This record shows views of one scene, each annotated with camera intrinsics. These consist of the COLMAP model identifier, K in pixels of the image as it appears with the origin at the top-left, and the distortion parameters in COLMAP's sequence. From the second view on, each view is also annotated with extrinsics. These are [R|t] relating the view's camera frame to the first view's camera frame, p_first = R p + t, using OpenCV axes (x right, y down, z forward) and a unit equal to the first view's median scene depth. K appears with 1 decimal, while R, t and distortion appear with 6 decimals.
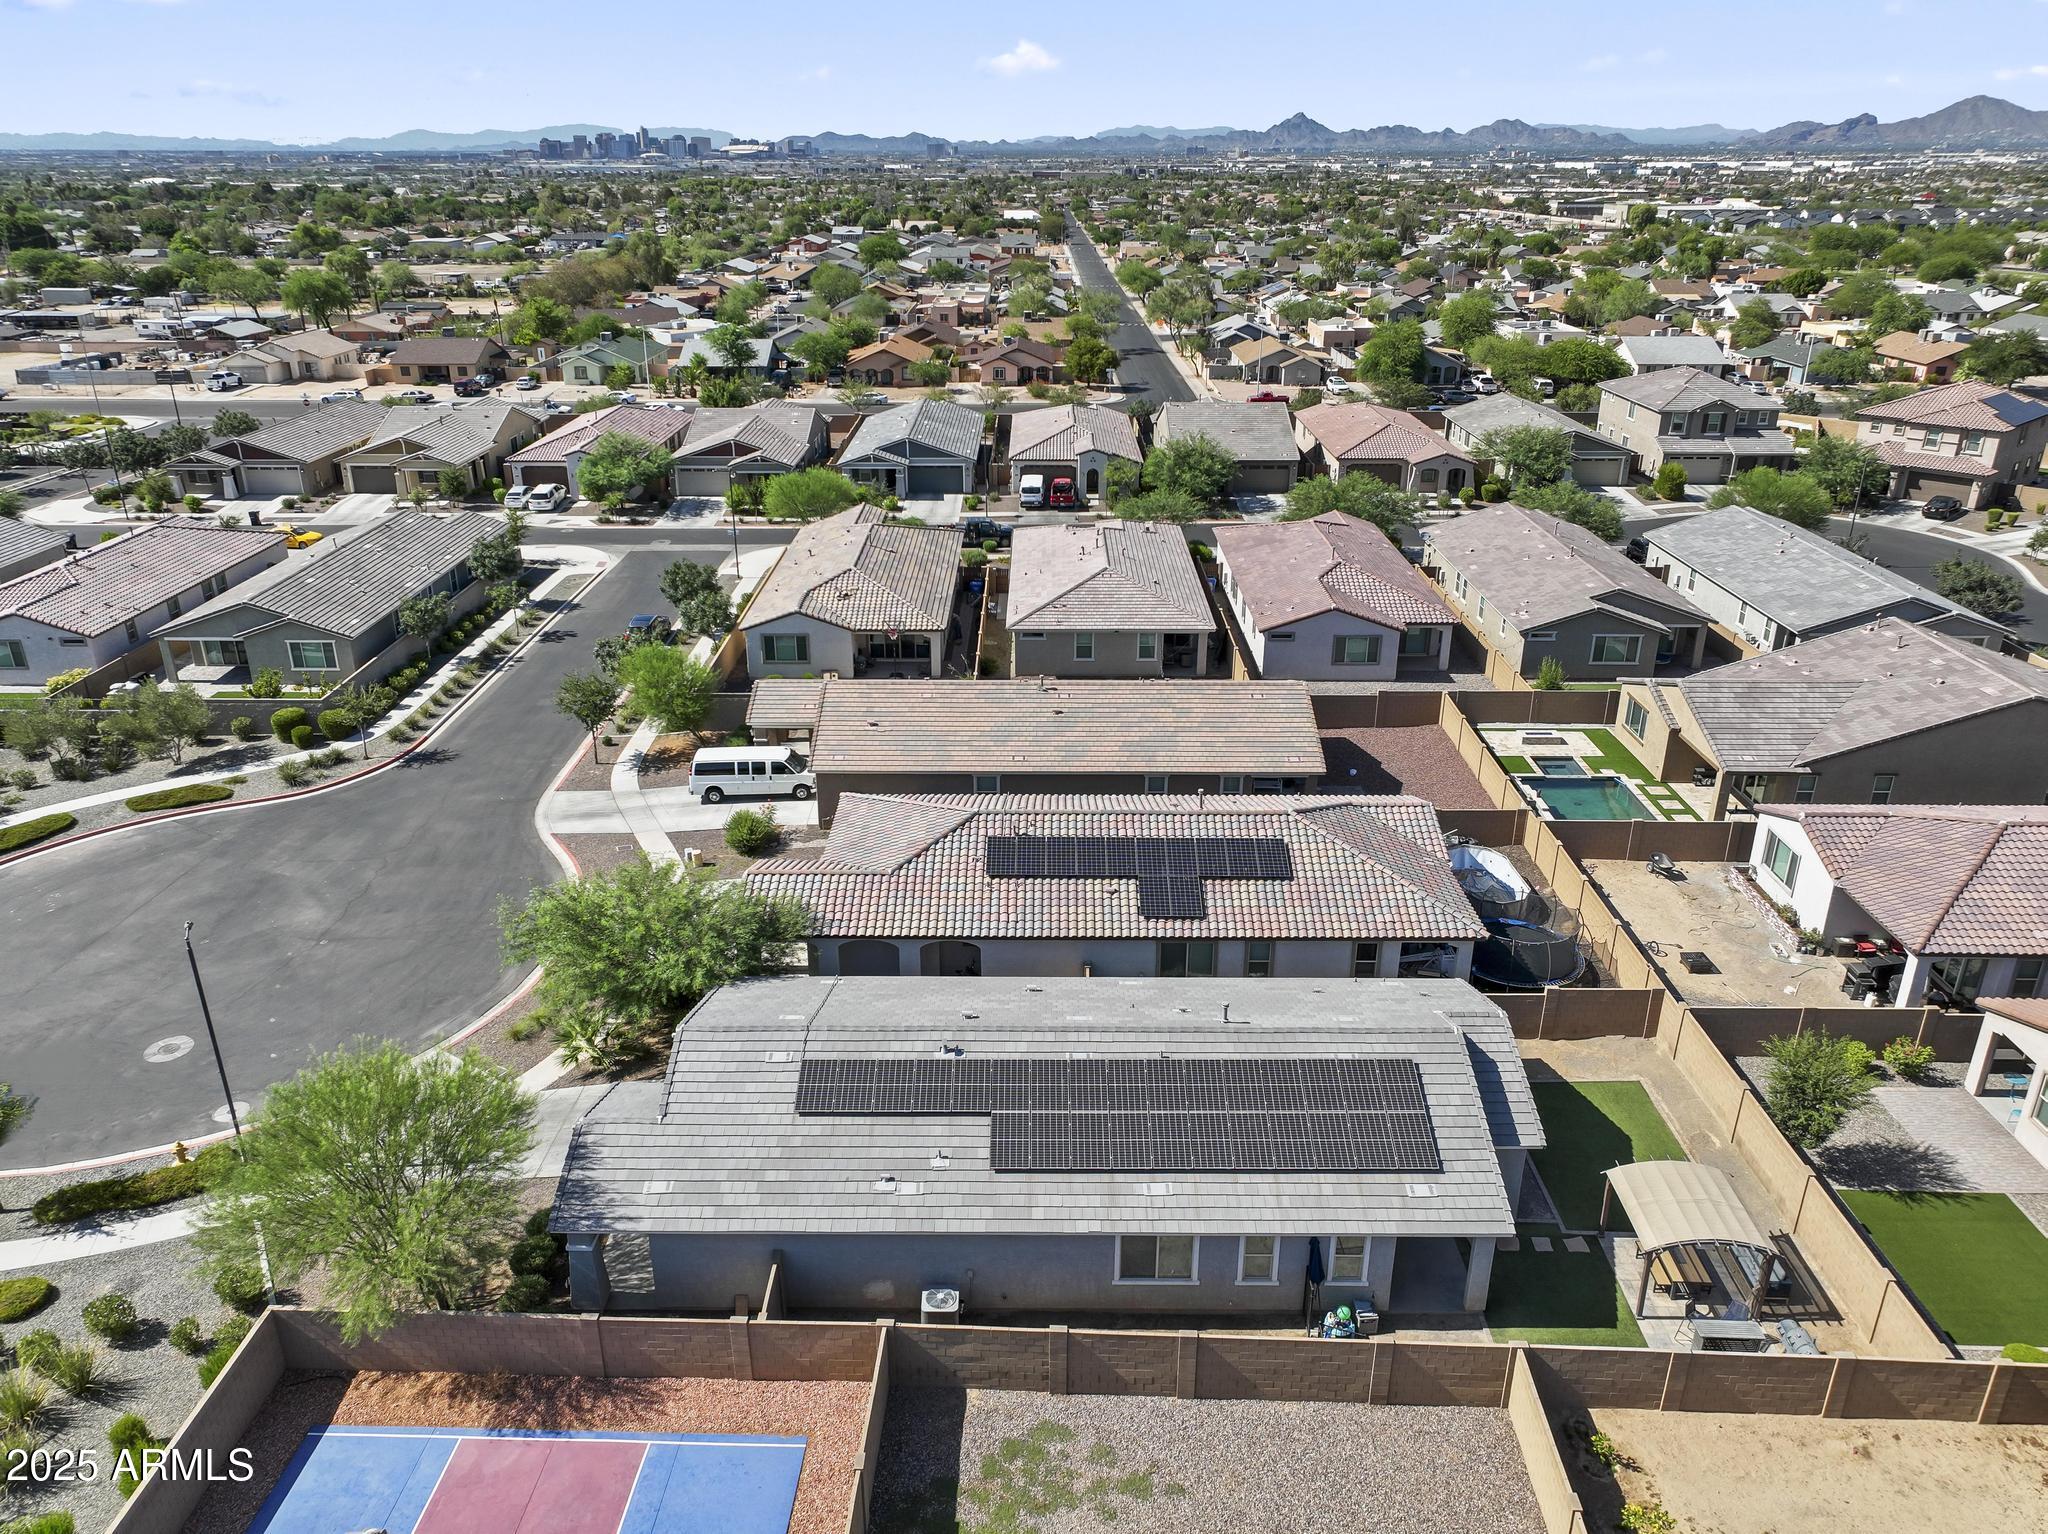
lens RADIAL K [[1431.1, 0, 1024.3], [0, 1431.1, 766.9], [0, 0, 1]] dist [-0.000449, 0.015274]
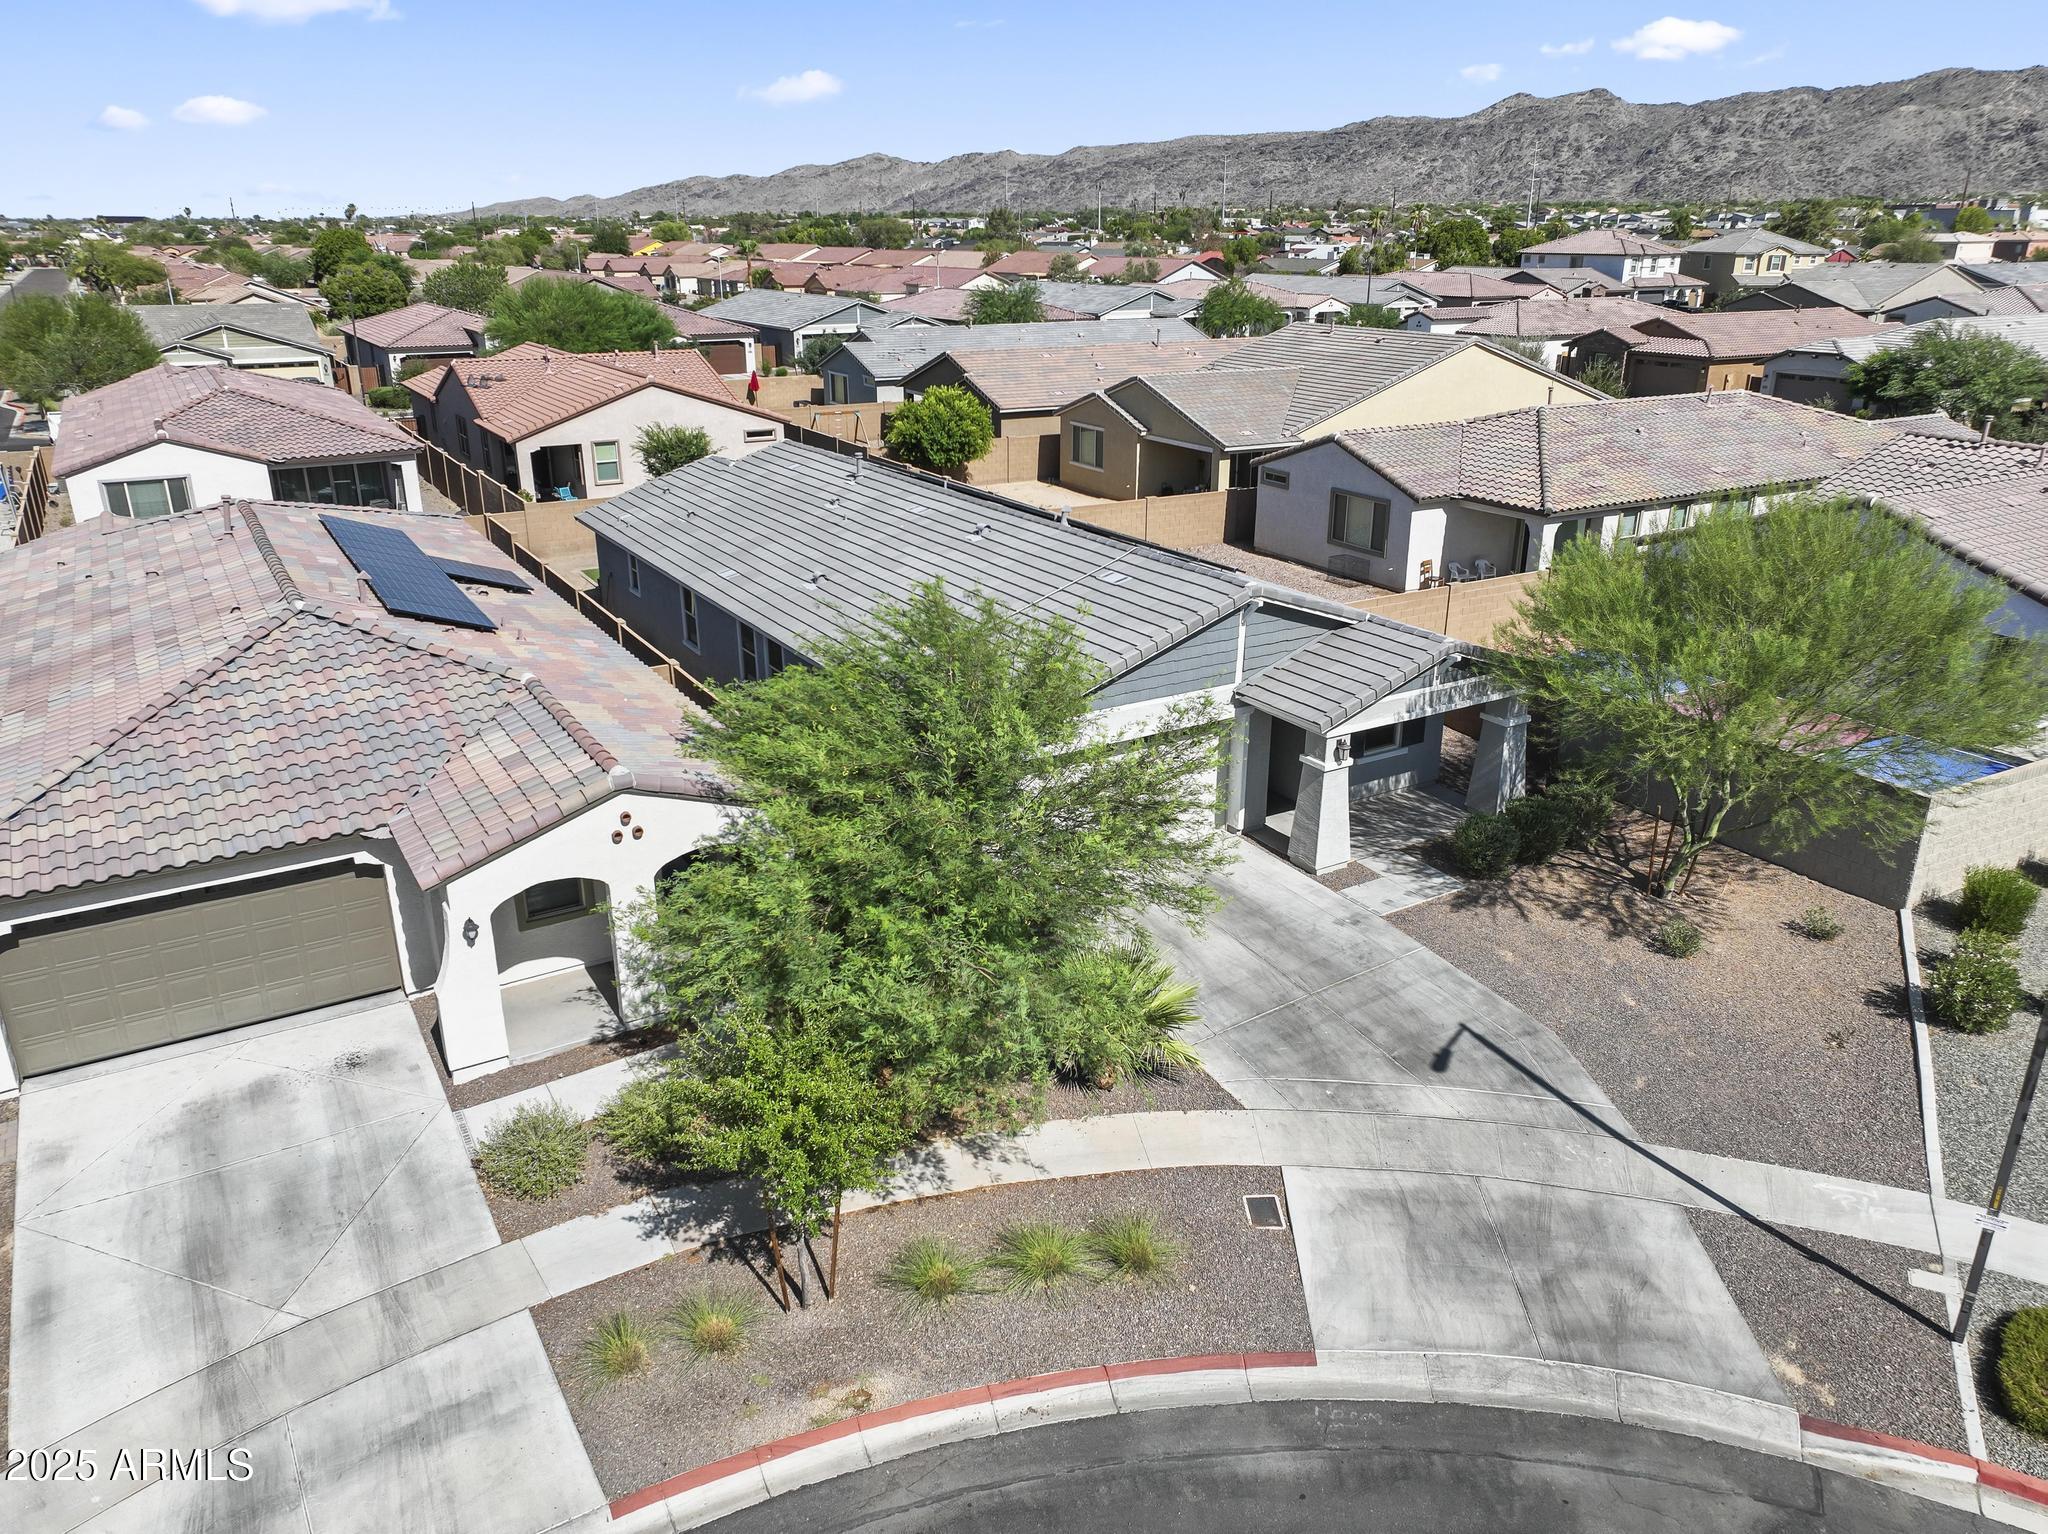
lens RADIAL K [[1431.1, 0, 1017.4], [0, 1431.1, 767.9], [0, 0, 1]] dist [-0.000449, 0.015274]
pose [[-0.528294, -0.294761, 0.796254, -0.414990], [0.337946, 0.787321, 0.515672, -0.065819], [-0.778908, 0.541518, -0.316324, 0.763710]]
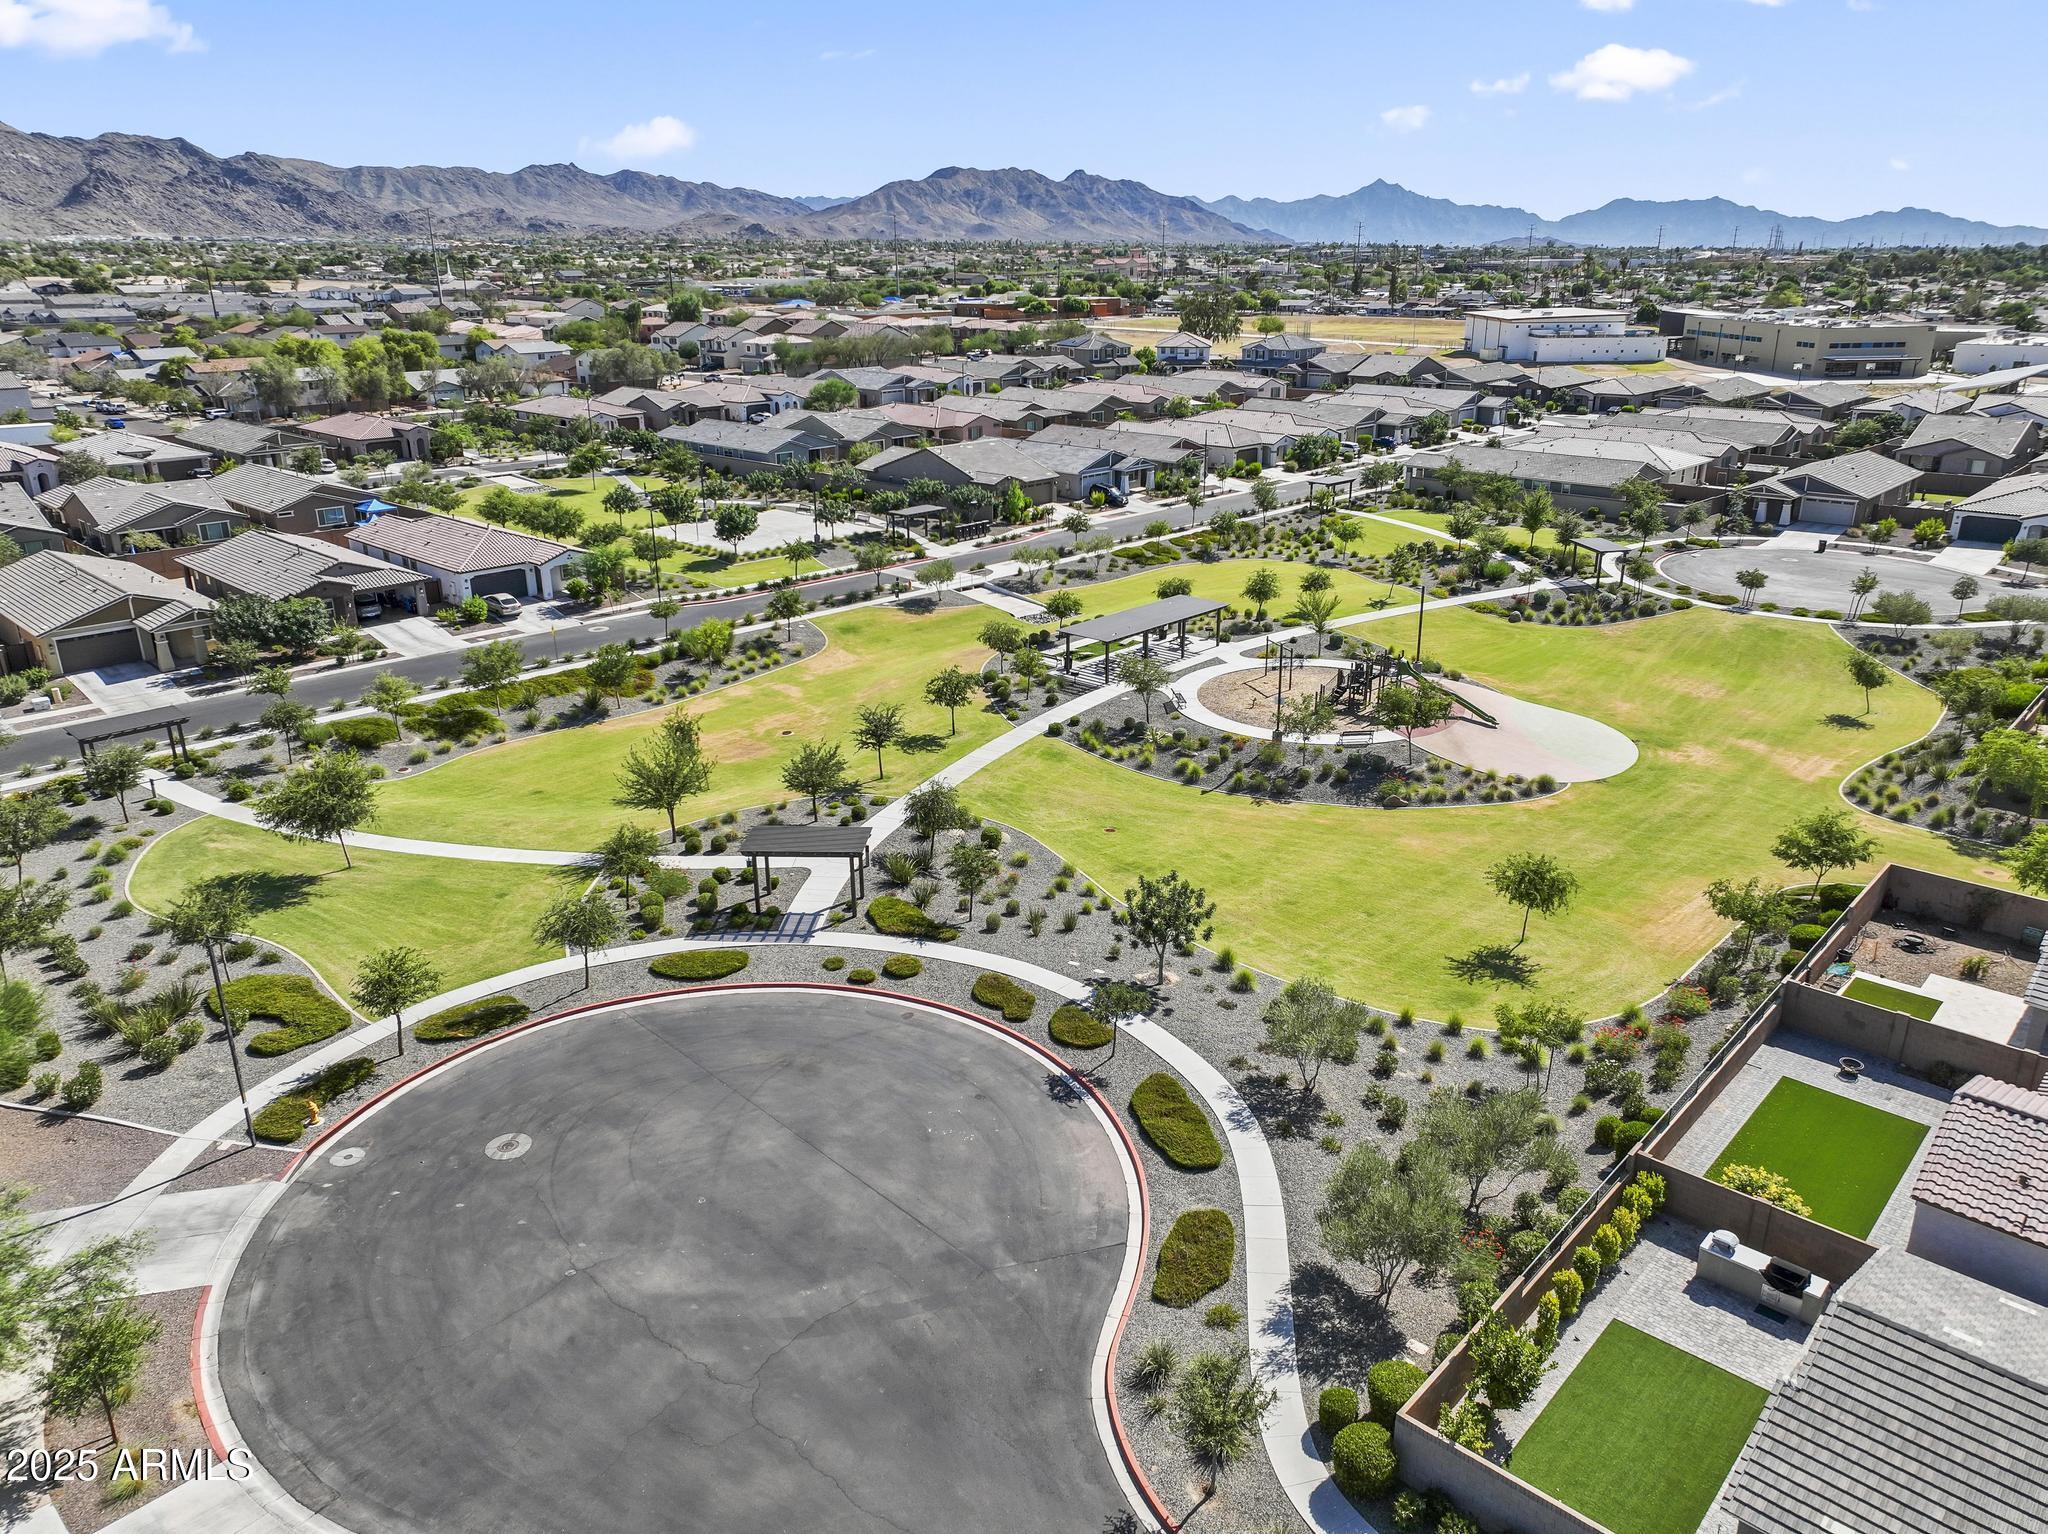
lens RADIAL K [[1431.1, 0, 1028.6], [0, 1431.1, 773.6], [0, 0, 1]] dist [-0.000449, 0.015274]
pose [[-0.671235, 0.258326, -0.694774, -0.154201], [-0.288010, 0.772769, 0.565577, -0.469340], [0.683003, 0.579737, -0.444310, 1.086753]]
